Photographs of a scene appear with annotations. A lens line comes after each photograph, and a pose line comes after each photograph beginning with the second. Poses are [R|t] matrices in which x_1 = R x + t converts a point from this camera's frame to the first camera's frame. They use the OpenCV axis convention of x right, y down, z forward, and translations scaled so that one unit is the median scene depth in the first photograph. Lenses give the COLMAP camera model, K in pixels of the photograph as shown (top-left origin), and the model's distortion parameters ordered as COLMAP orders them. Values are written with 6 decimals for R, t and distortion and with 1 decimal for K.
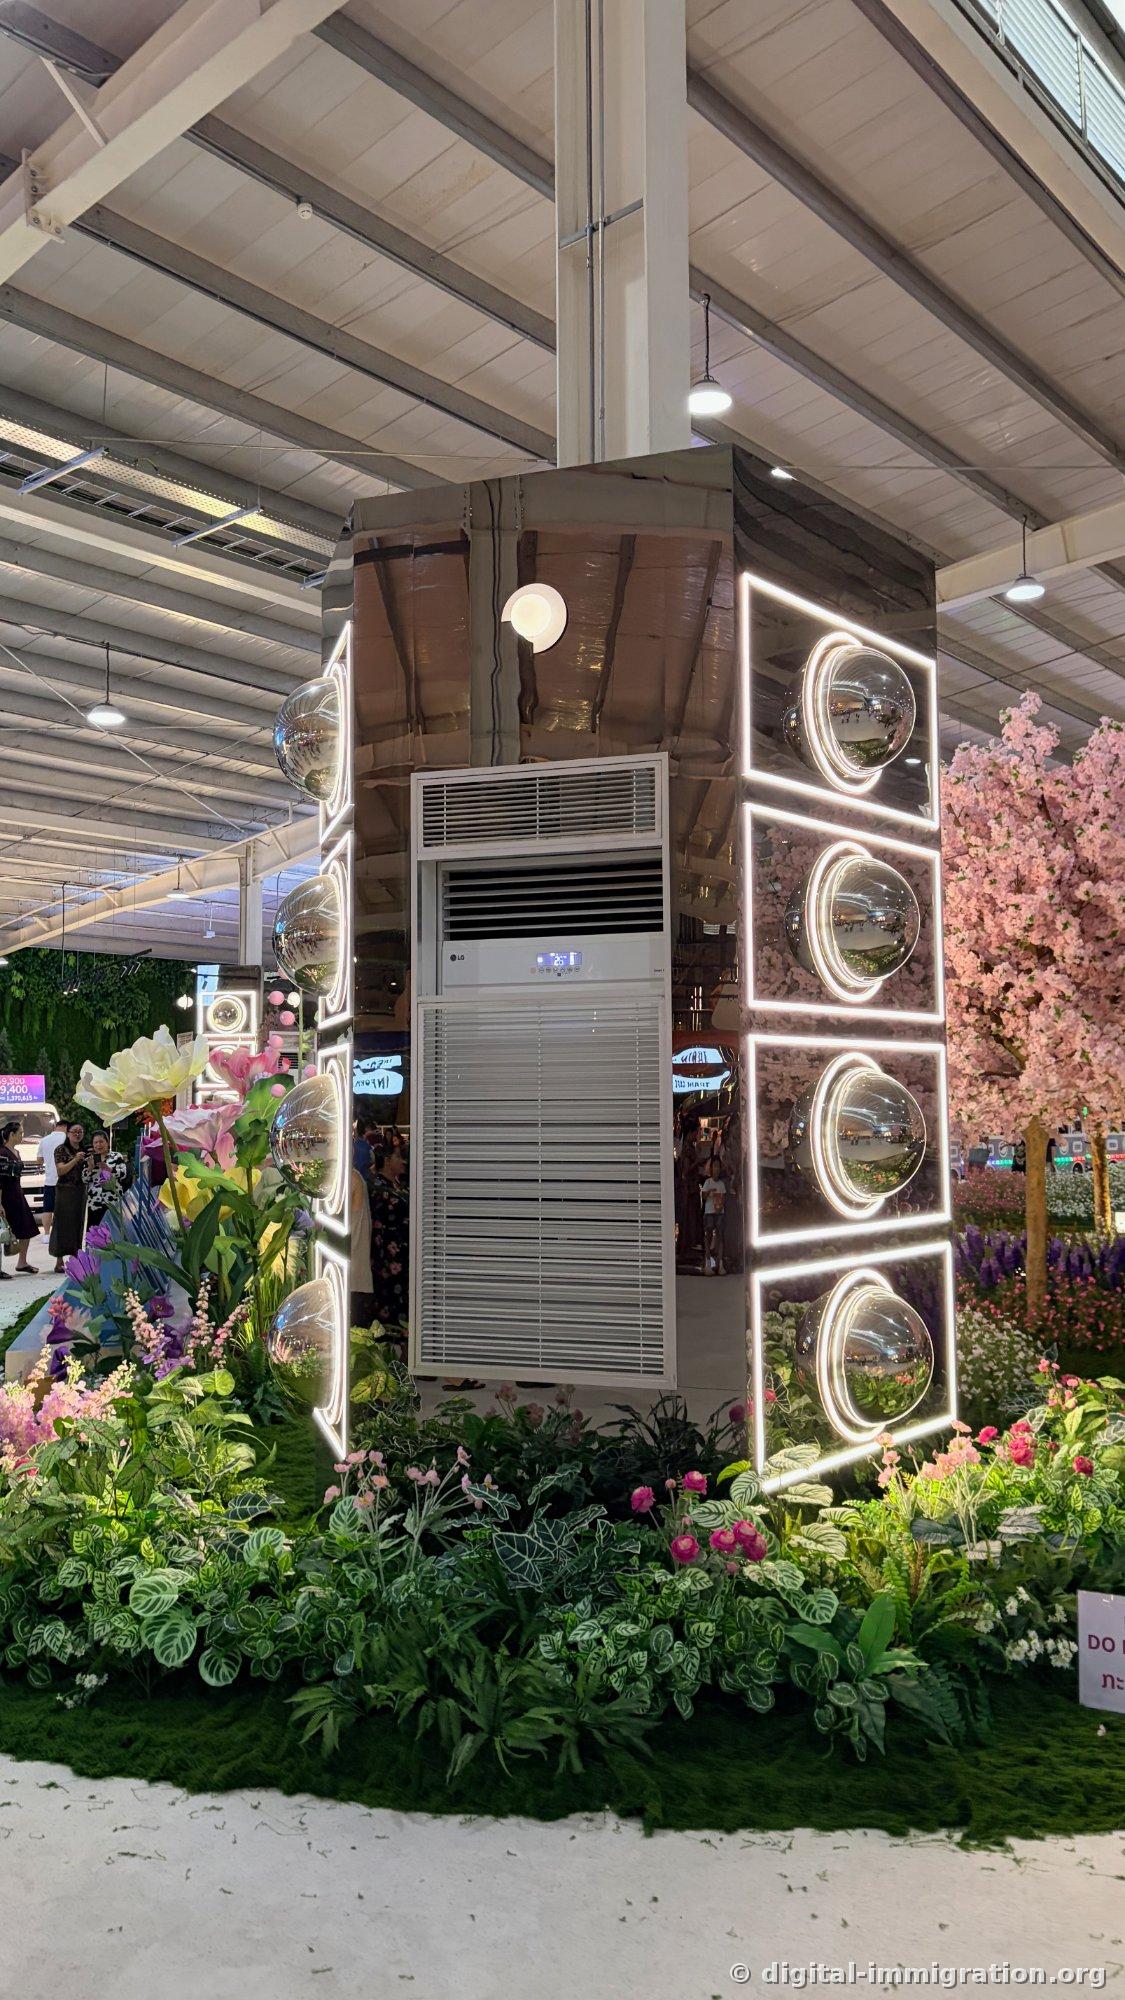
lens RADIAL K [[1487.9, 0, 561.9], [0, 1487.9, 999.8], [0, 0, 1]] dist [0.003064, 0.001626]
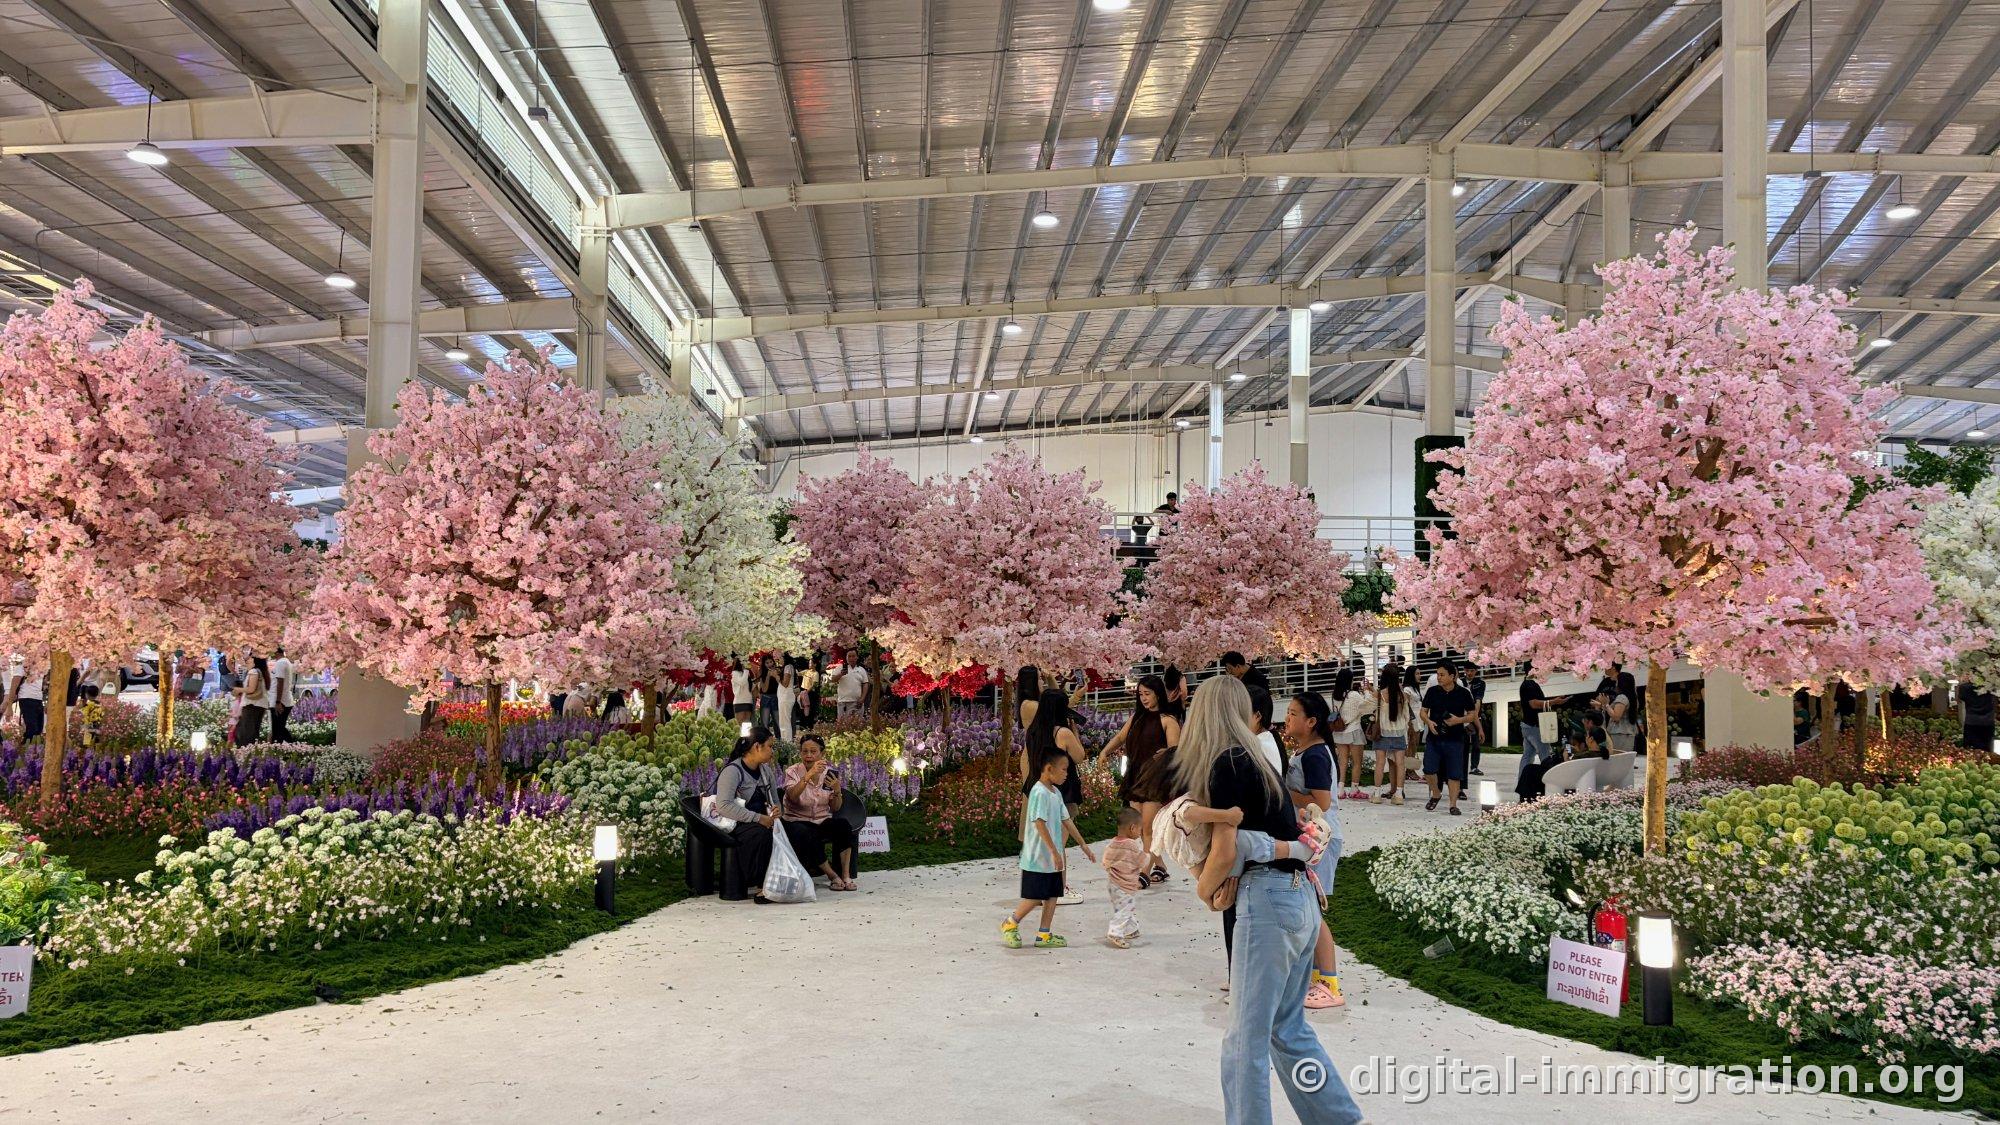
lens RADIAL K [[1487.9, 0, 1004.2], [0, 1487.9, 564.0], [0, 0, 1]] dist [0.003064, 0.001626]
pose [[0.711655, 0.054780, 0.700390, 0.024956], [-0.068328, 0.997626, -0.008601, -0.025537], [-0.699198, -0.041735, 0.713709, -0.378400]]
